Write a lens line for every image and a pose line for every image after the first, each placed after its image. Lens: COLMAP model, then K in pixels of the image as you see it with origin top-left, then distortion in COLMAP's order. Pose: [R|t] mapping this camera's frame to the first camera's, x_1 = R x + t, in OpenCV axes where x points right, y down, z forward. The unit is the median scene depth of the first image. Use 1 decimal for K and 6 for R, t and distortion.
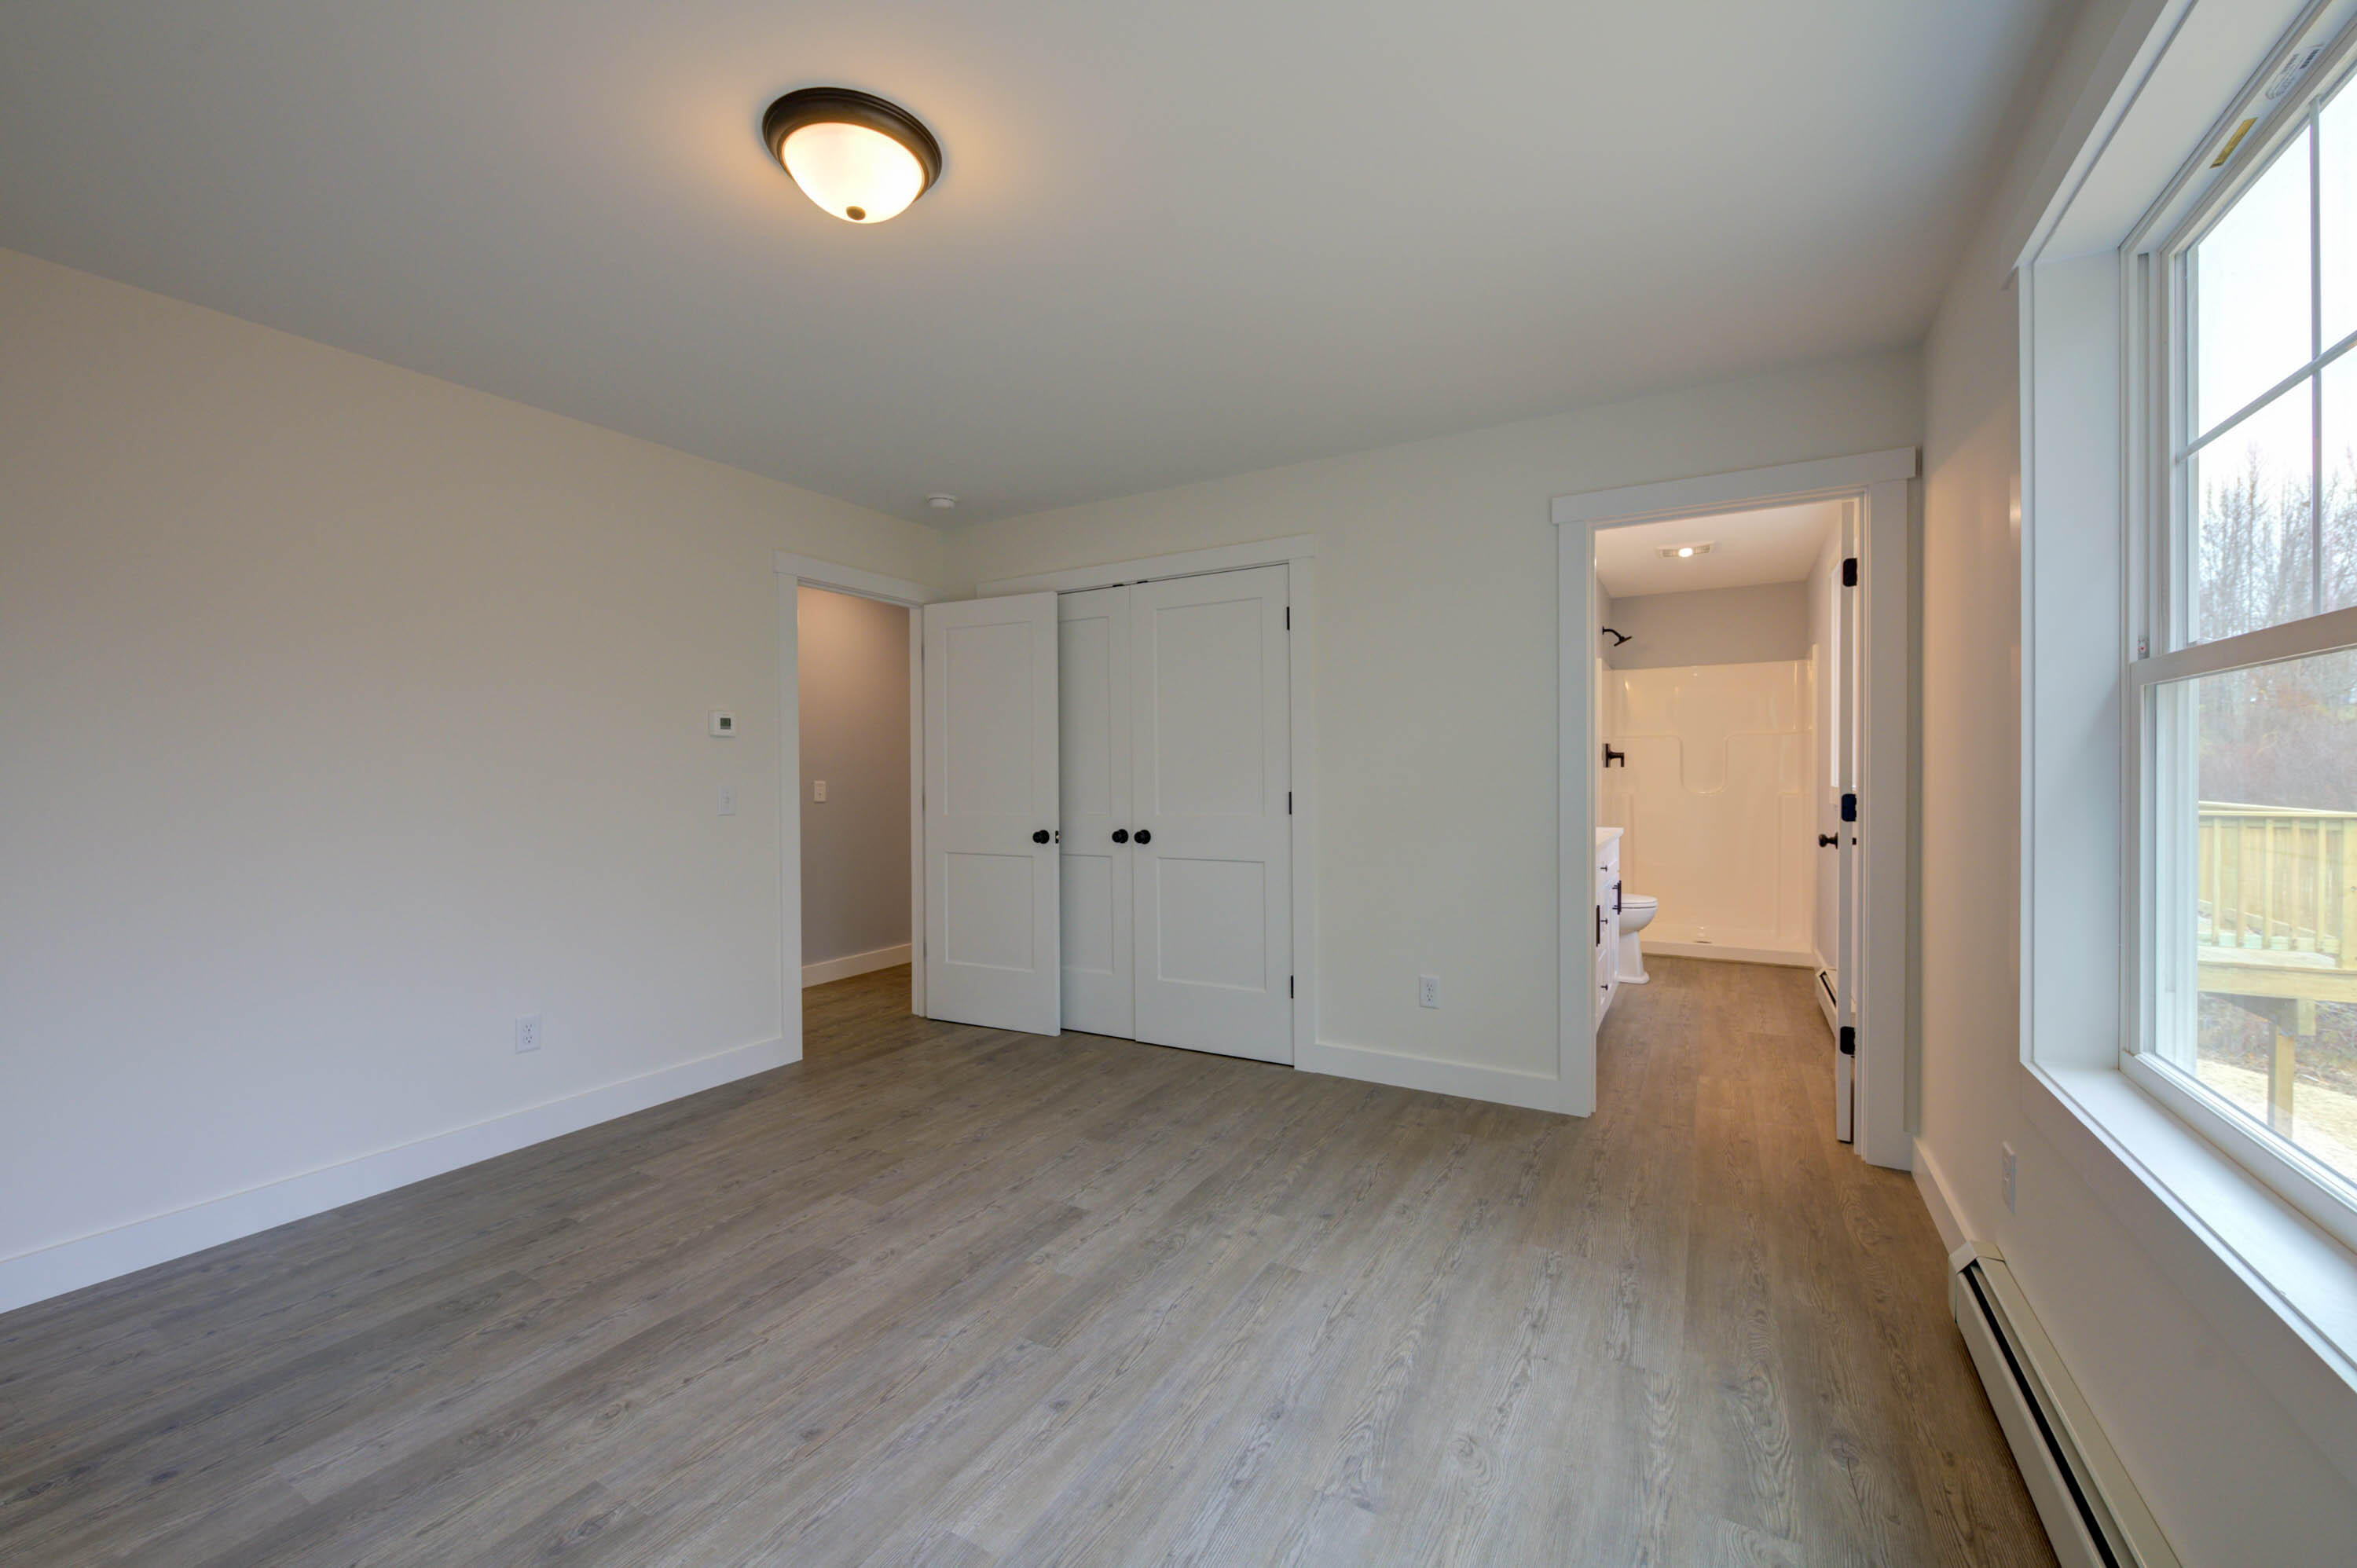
lens RADIAL K [[940.6, 0, 1200.0], [0, 940.6, 752.9], [0, 0, 1]] dist [0.012311, 0.000585]
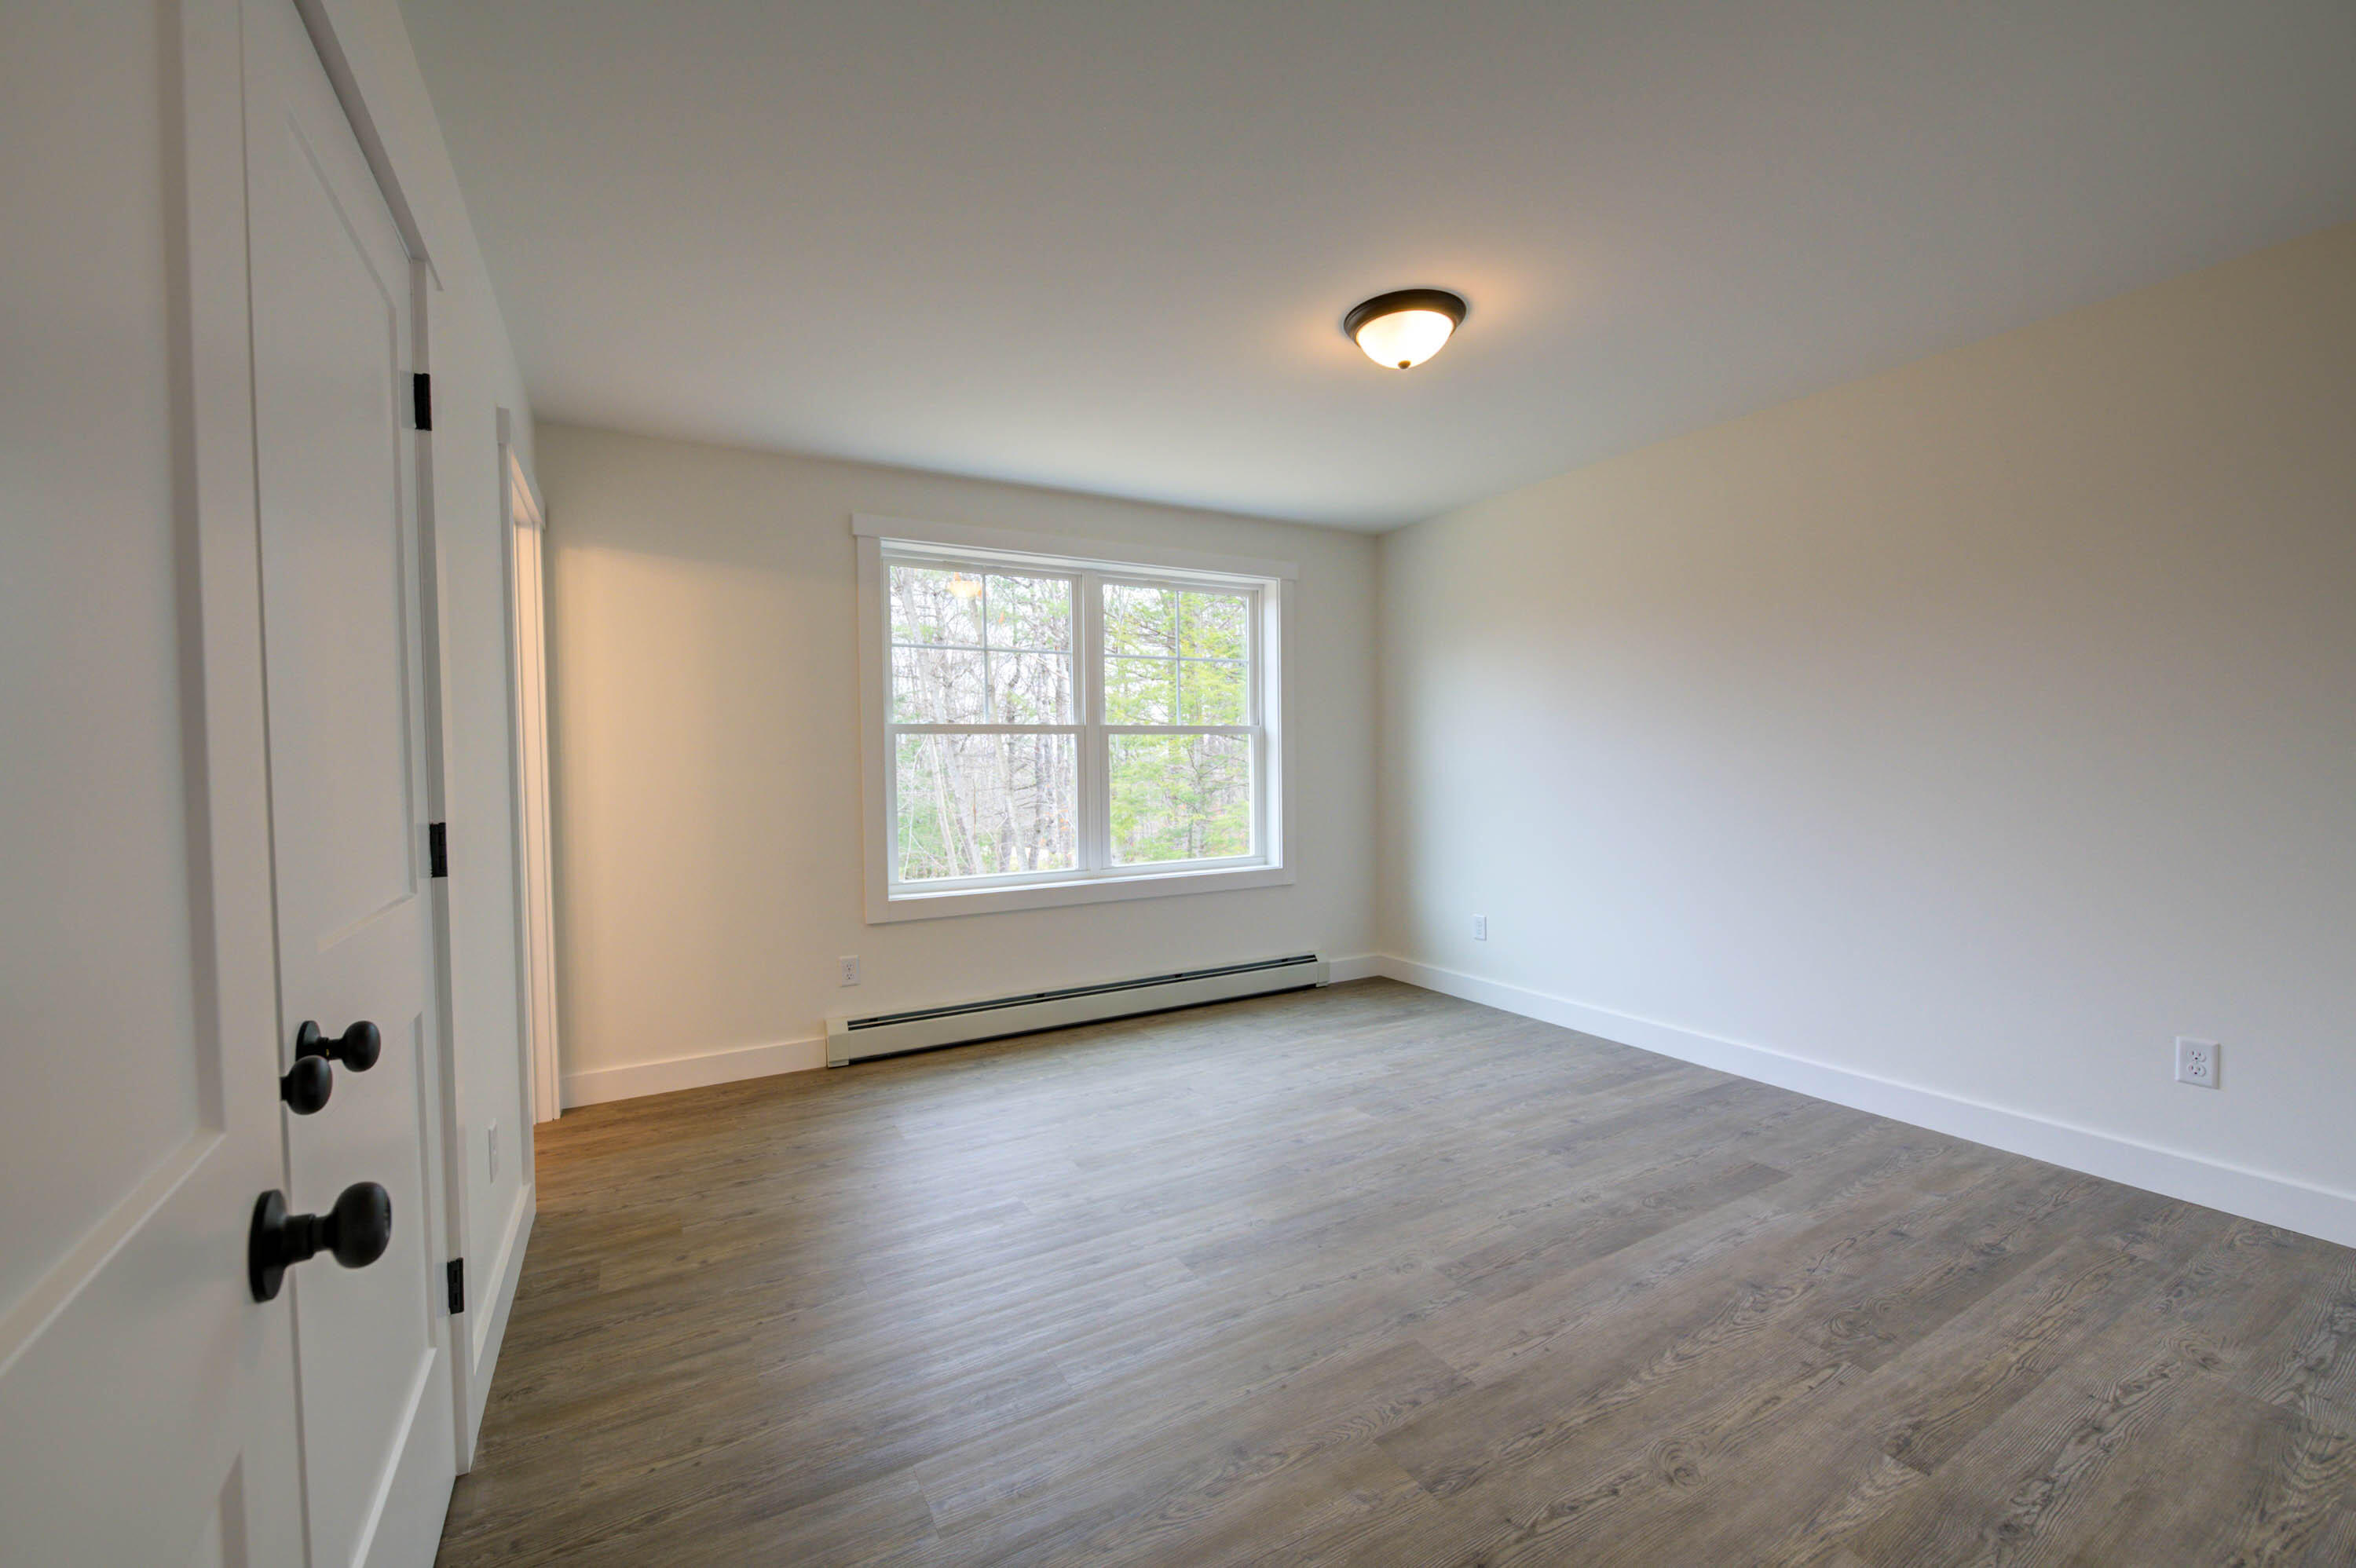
lens RADIAL K [[940.2, 0, 1170.8], [0, 940.2, 788.5], [0, 0, 1]] dist [0.012311, 0.000585]
pose [[-0.848695, 0.008276, 0.528817, -0.662509], [0.013726, 0.999885, 0.006379, 0.051651], [-0.528704, 0.012672, -0.848712, 1.995900]]
